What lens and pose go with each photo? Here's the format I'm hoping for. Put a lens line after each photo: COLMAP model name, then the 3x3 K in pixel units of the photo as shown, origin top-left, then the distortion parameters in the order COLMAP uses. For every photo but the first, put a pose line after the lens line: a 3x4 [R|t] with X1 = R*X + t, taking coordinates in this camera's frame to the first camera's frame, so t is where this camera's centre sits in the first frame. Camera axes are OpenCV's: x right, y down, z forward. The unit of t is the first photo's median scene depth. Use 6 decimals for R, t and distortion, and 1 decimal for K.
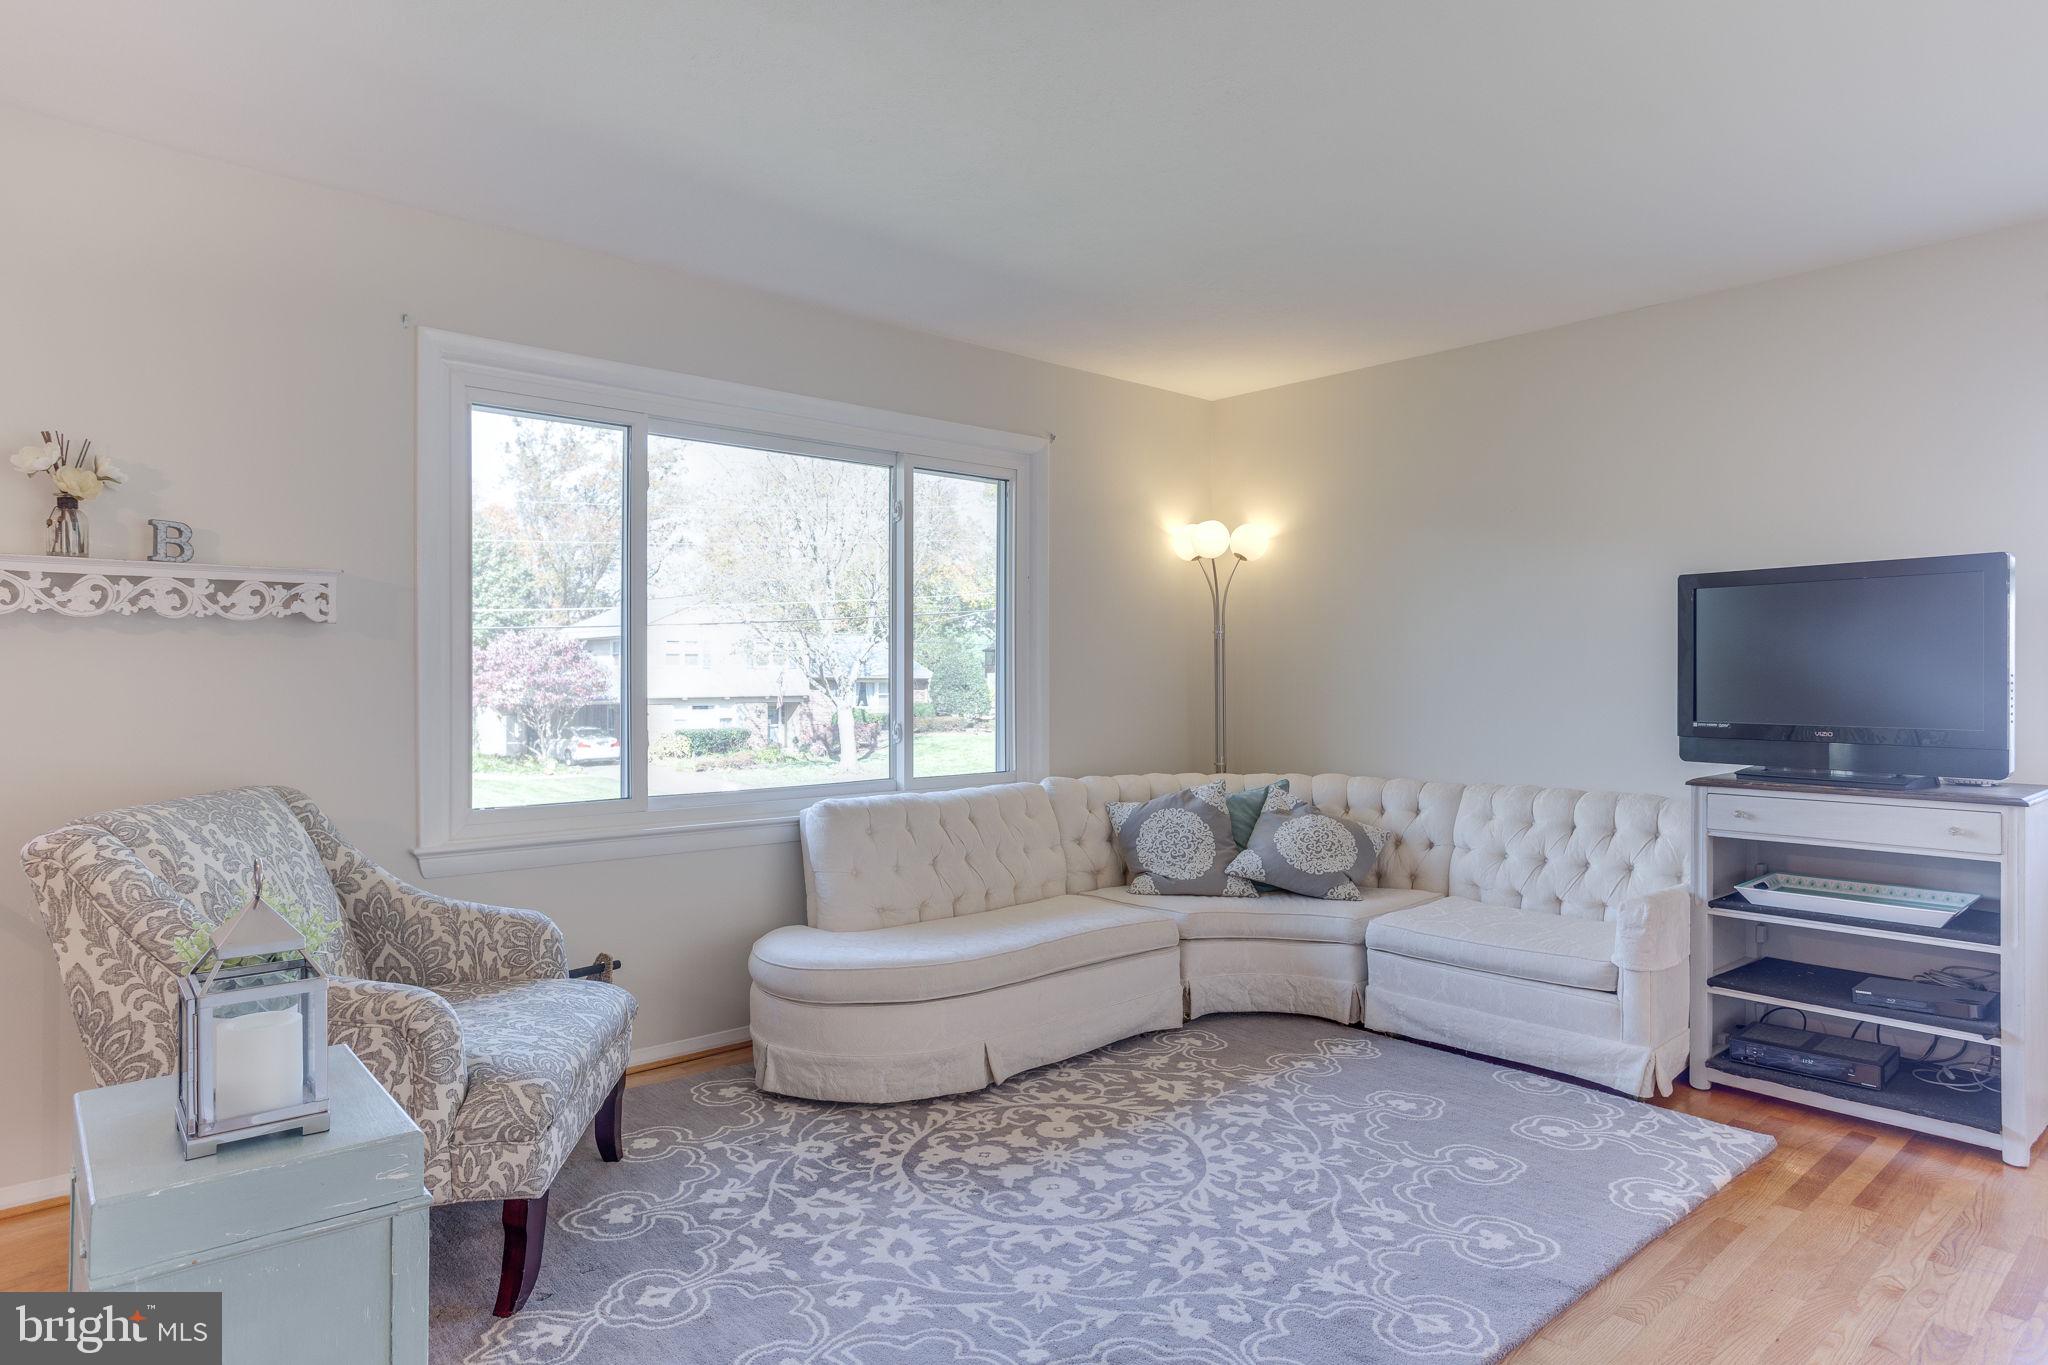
lens RADIAL K [[1165.8, 0, 1026.0], [0, 1165.8, 675.7], [0, 0, 1]] dist [-0.008304, 0.007930]
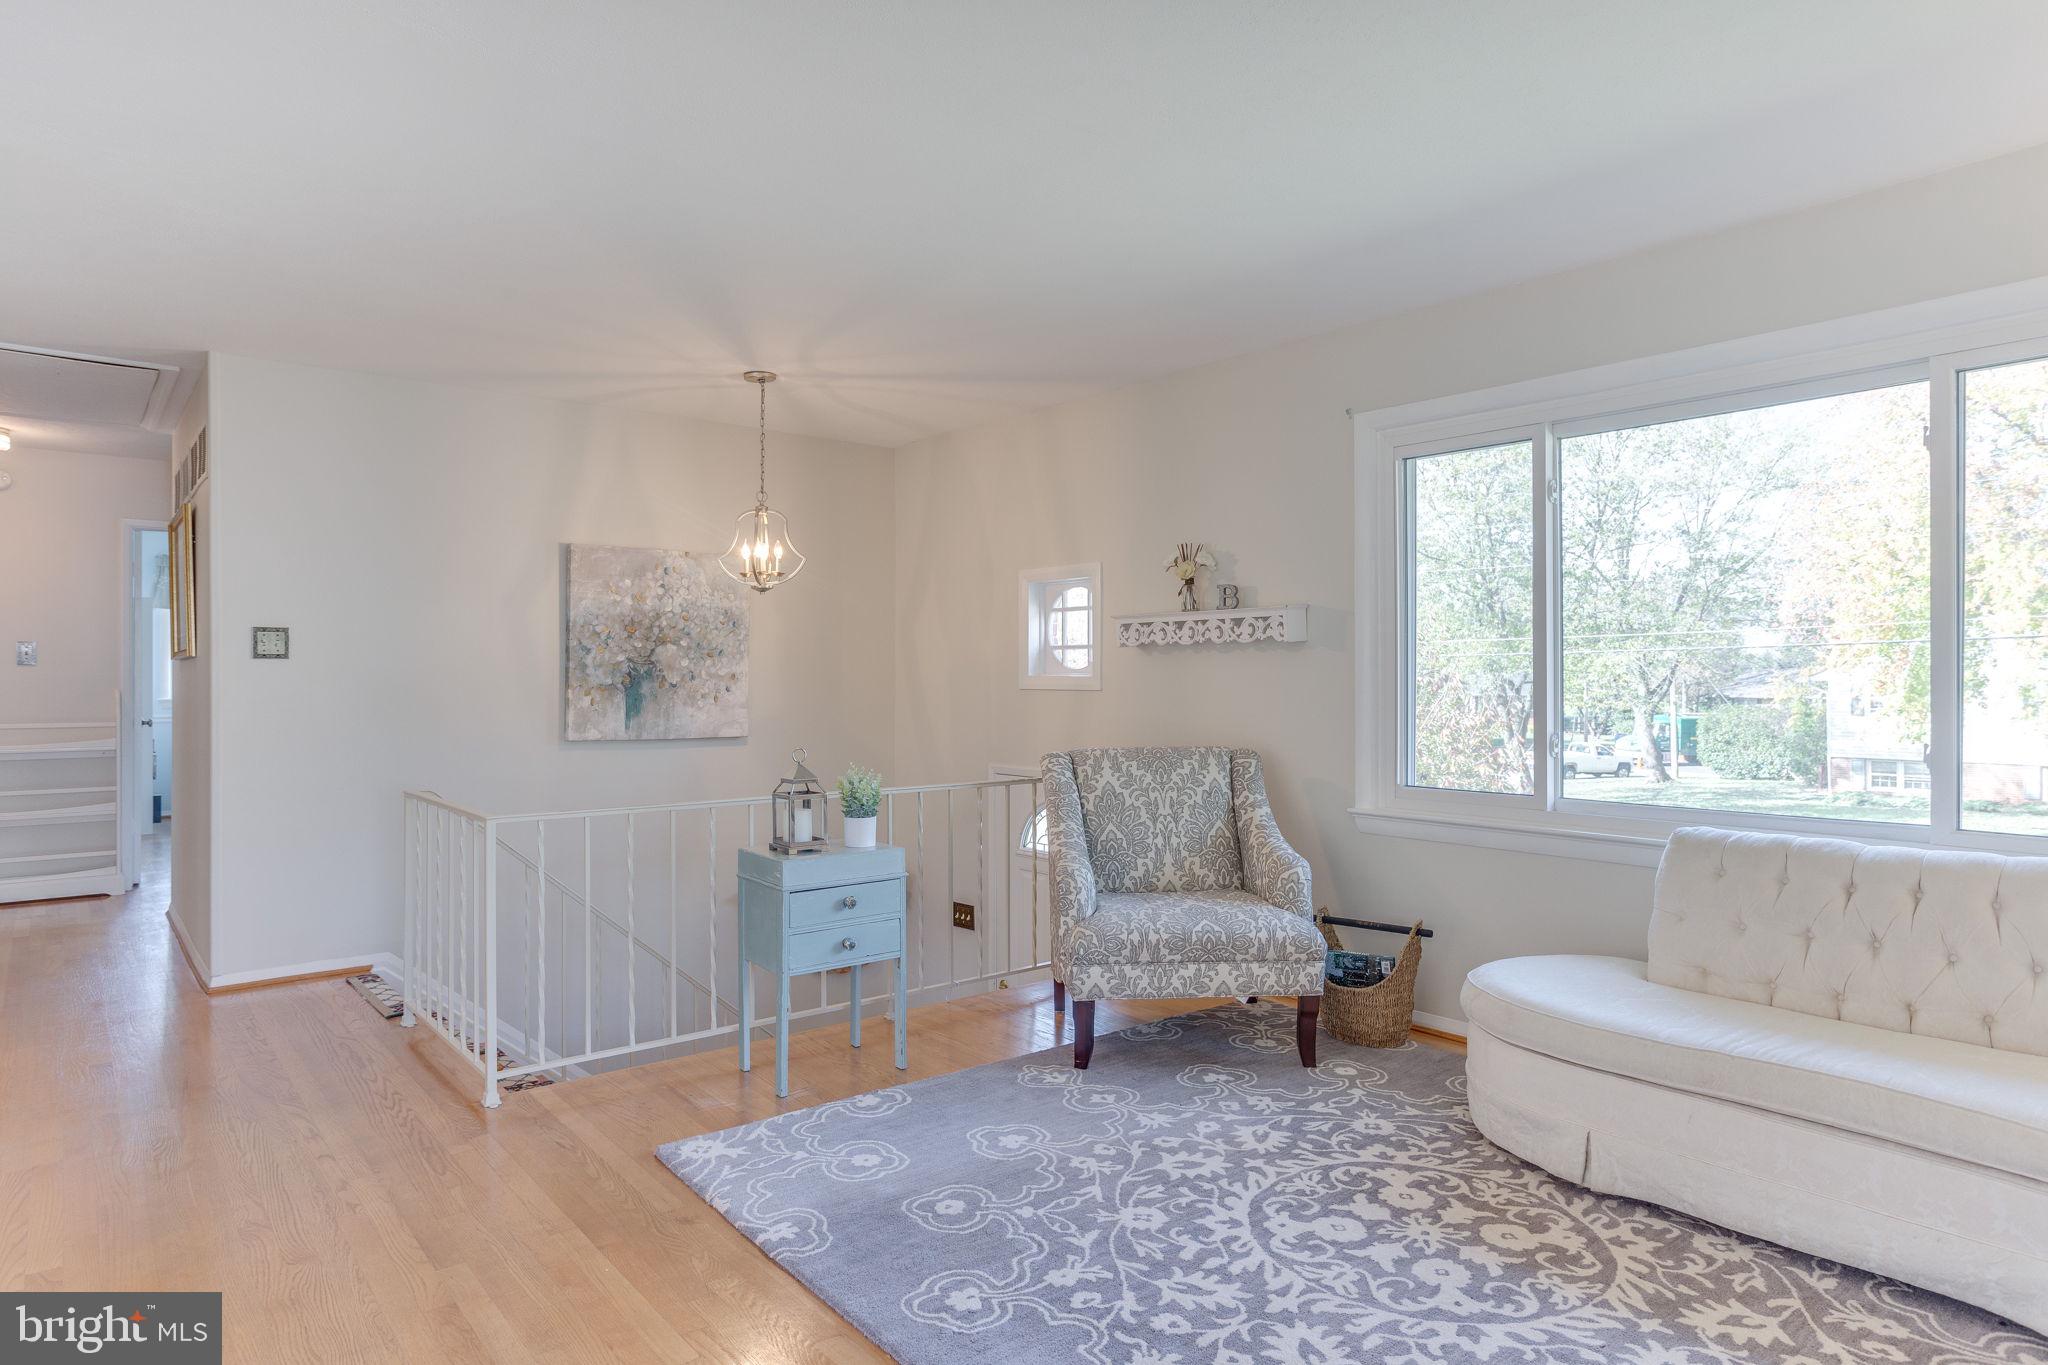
lens RADIAL K [[1165.8, 0, 1024.8], [0, 1165.8, 683.3], [0, 0, 1]] dist [-0.008304, 0.007930]
pose [[-0.026392, 0.005362, -0.999637, 0.883248], [0.000741, 0.999985, 0.005345, -0.001230], [0.999651, -0.000600, -0.026396, 0.713988]]
